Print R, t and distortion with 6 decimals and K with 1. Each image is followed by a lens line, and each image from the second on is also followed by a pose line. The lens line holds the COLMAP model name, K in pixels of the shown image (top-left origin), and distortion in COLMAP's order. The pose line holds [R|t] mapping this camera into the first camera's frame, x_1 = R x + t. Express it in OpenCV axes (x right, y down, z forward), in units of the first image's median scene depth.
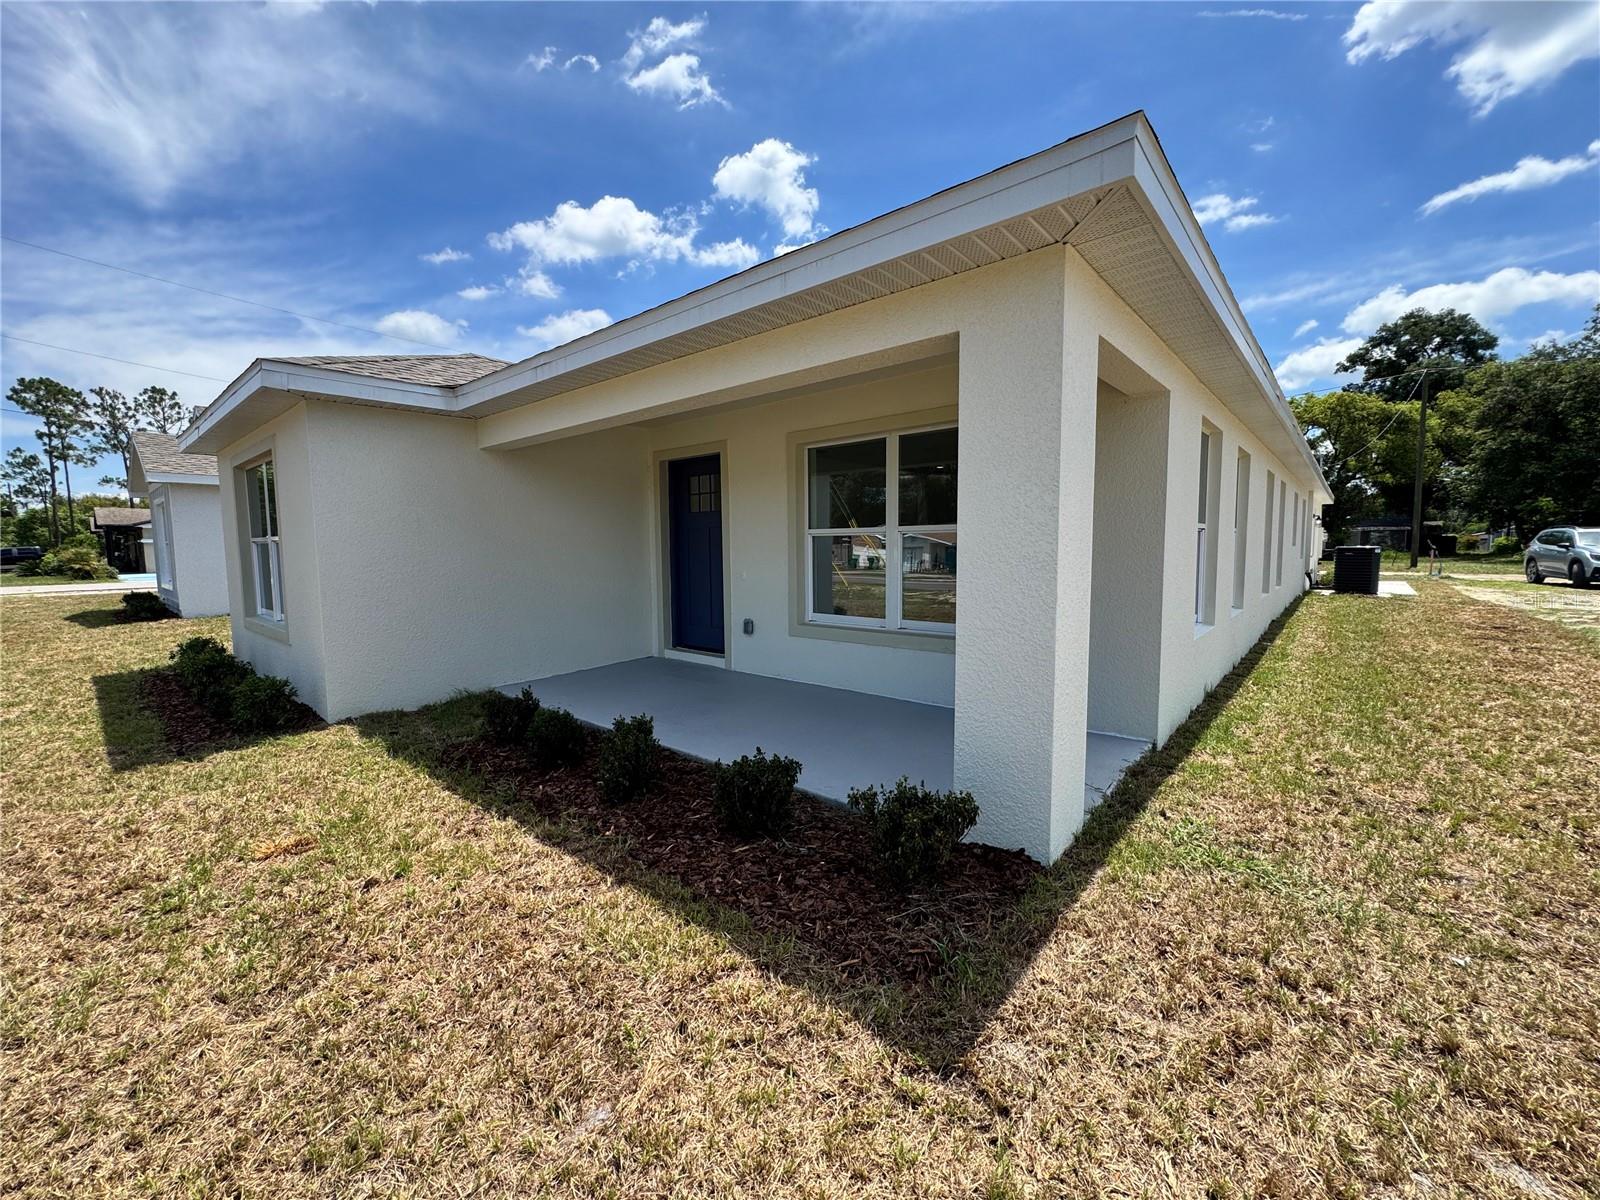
lens RADIAL K [[644.6, 0, 803.5], [0, 644.6, 594.7], [0, 0, 1]] dist [0.001036, 0.000234]
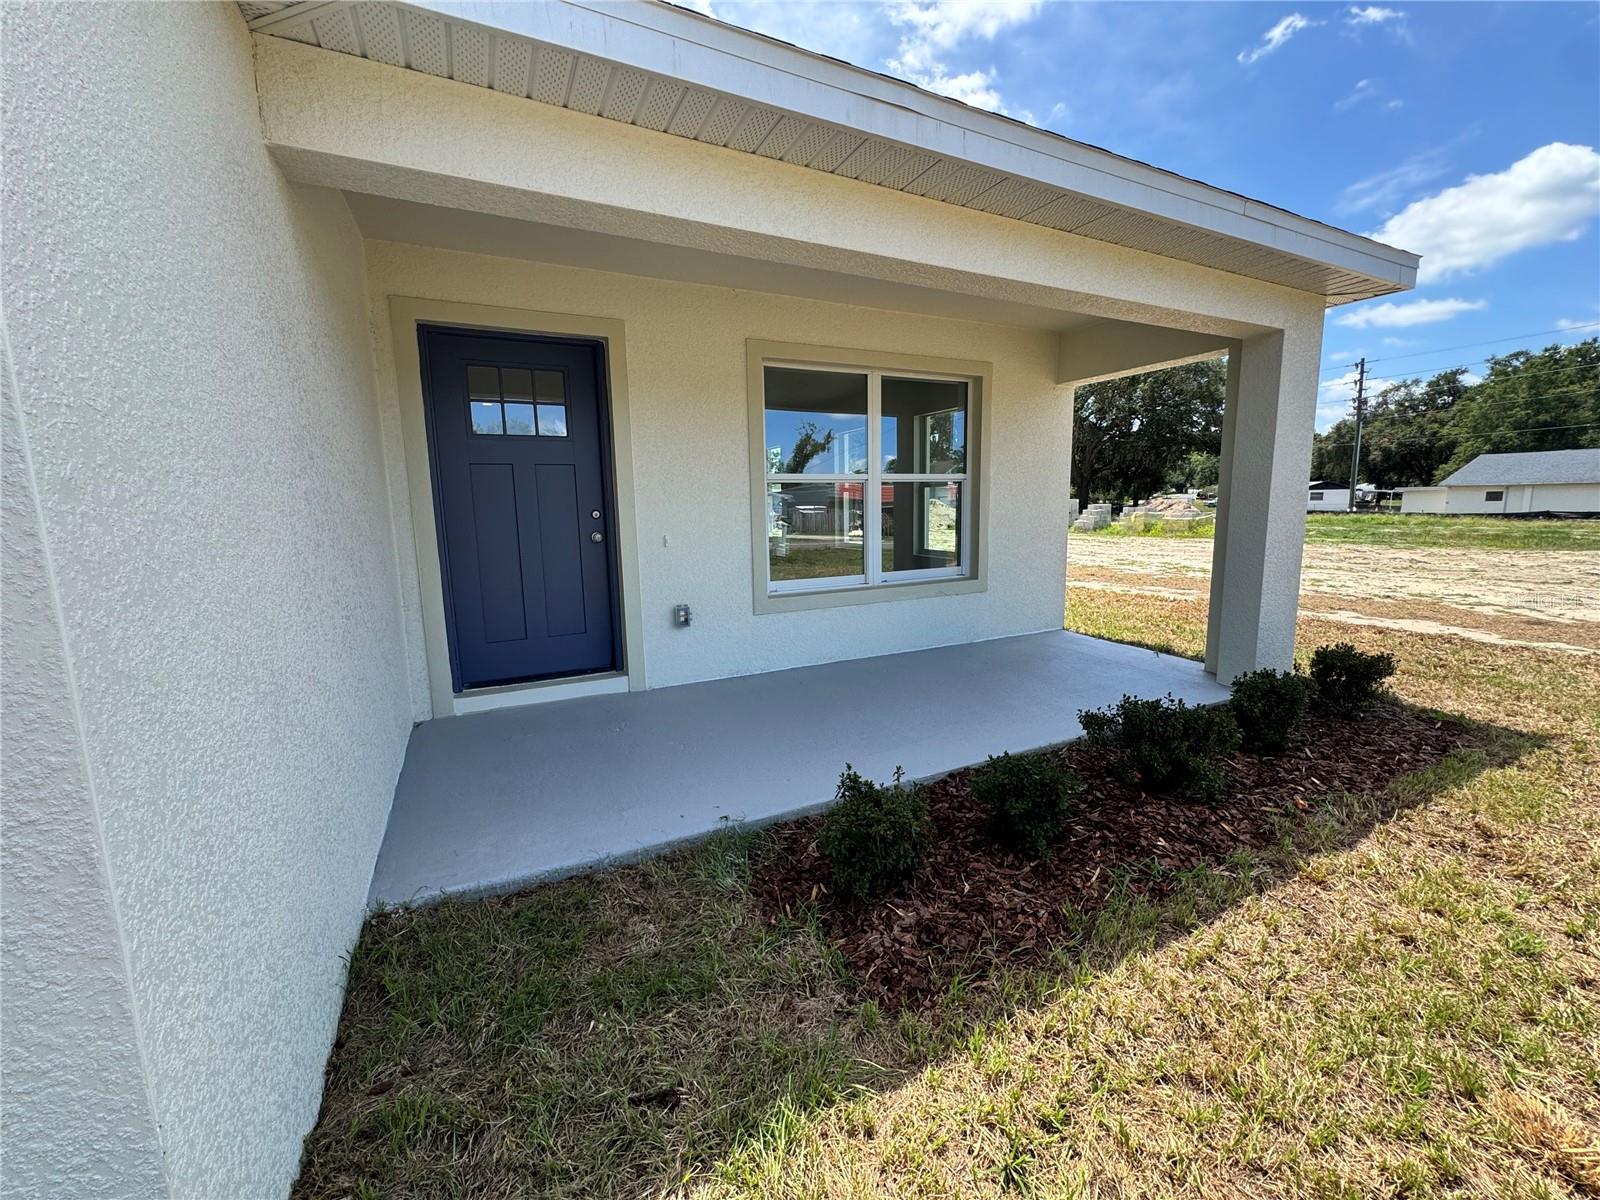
lens RADIAL K [[644.6, 0, 803.5], [0, 644.6, 594.7], [0, 0, 1]] dist [0.001036, 0.000234]
pose [[0.394607, -0.128998, 0.909750, -1.016258], [0.084244, 0.991005, 0.103979, -0.050683], [-0.914980, 0.035610, 0.401925, 0.966830]]
